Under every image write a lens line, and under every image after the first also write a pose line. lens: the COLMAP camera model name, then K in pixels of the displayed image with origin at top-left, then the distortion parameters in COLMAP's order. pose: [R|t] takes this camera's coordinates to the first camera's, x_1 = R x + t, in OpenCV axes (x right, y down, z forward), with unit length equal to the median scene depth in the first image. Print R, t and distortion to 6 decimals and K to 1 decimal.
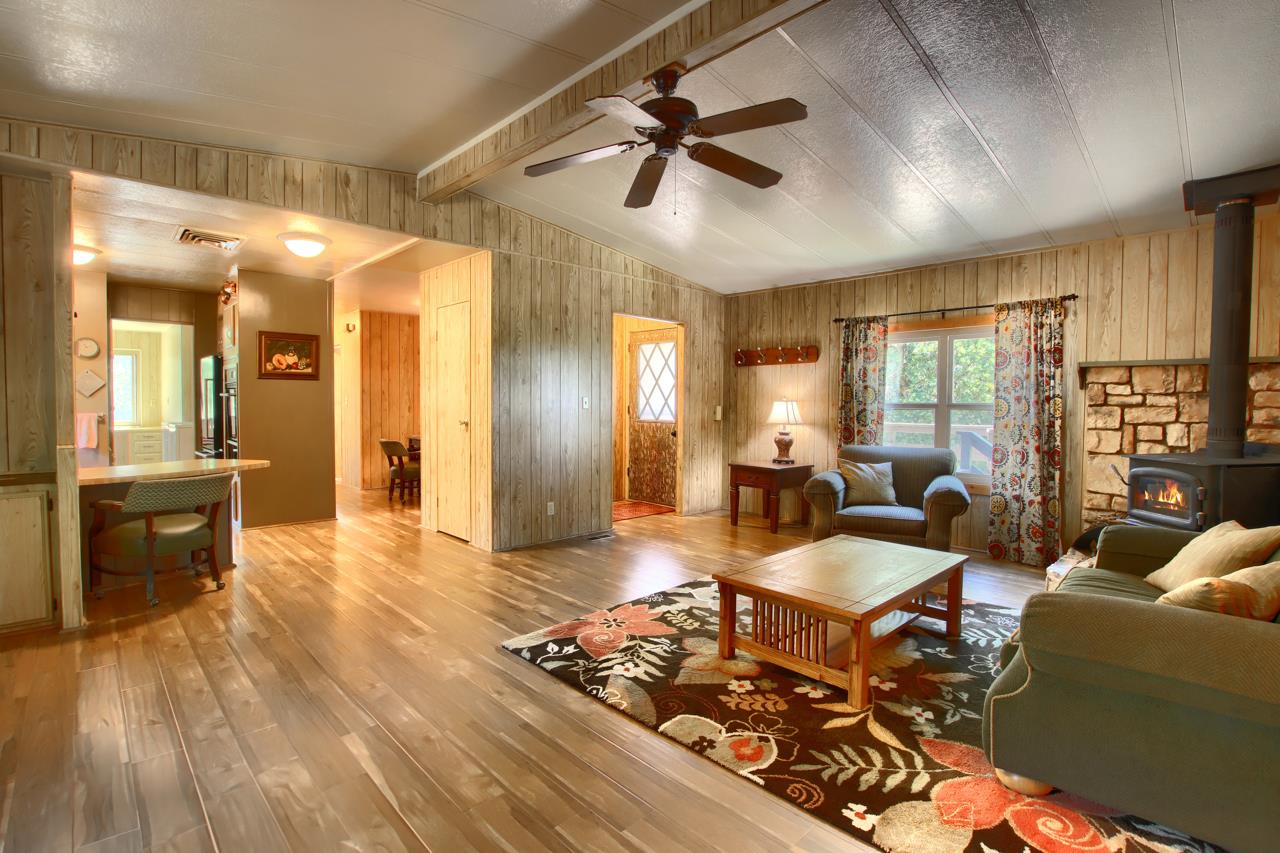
lens RADIAL K [[604.1, 0, 640.0], [0, 604.1, 426.5], [0, 0, 1]] dist [-0.028116, 0.000118]
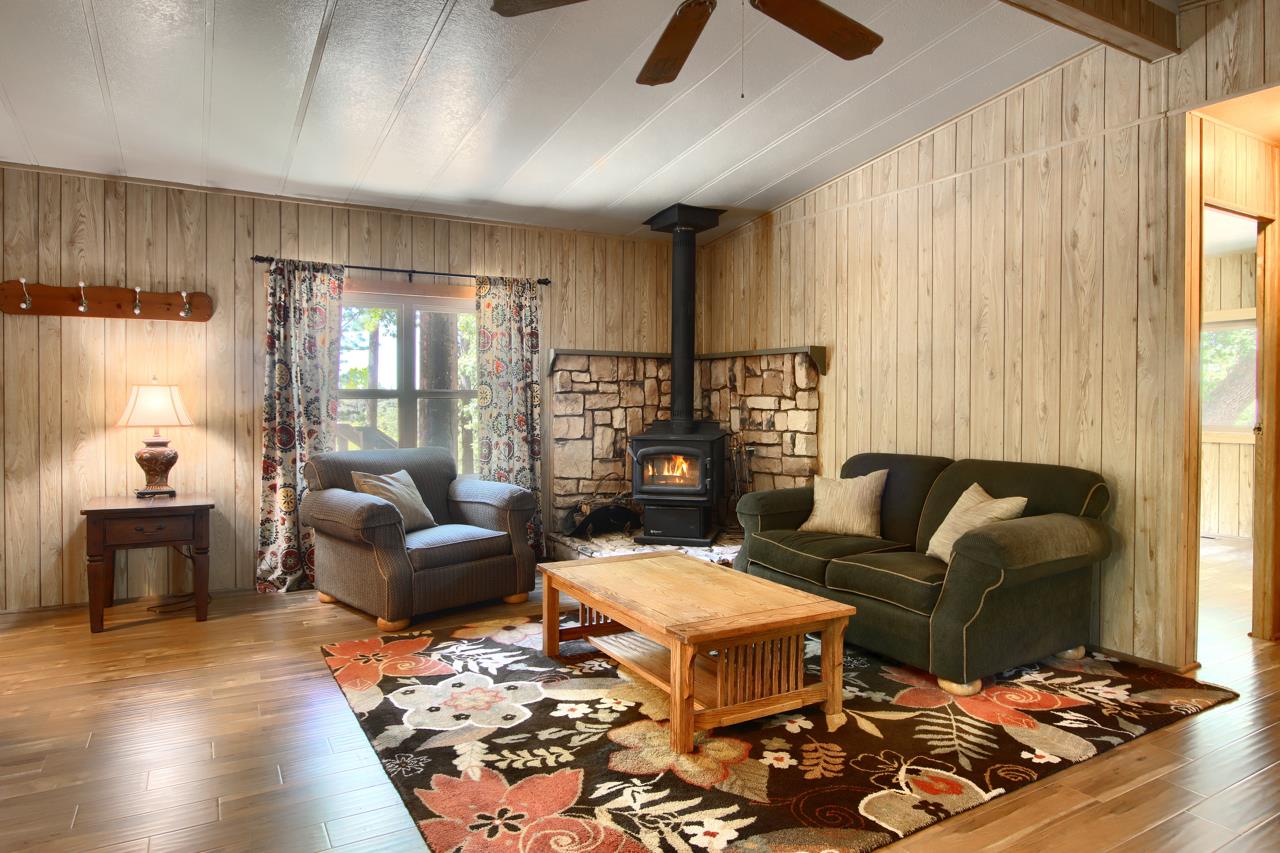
lens RADIAL K [[760.3, 0, 675.5], [0, 760.3, 409.3], [0, 0, 1]] dist [-0.017623, 0.000907]
pose [[0.238643, -0.015950, 0.970976, -0.473017], [0.039716, 0.999189, 0.006652, -0.008423], [-0.970295, 0.036976, 0.239083, 0.542624]]
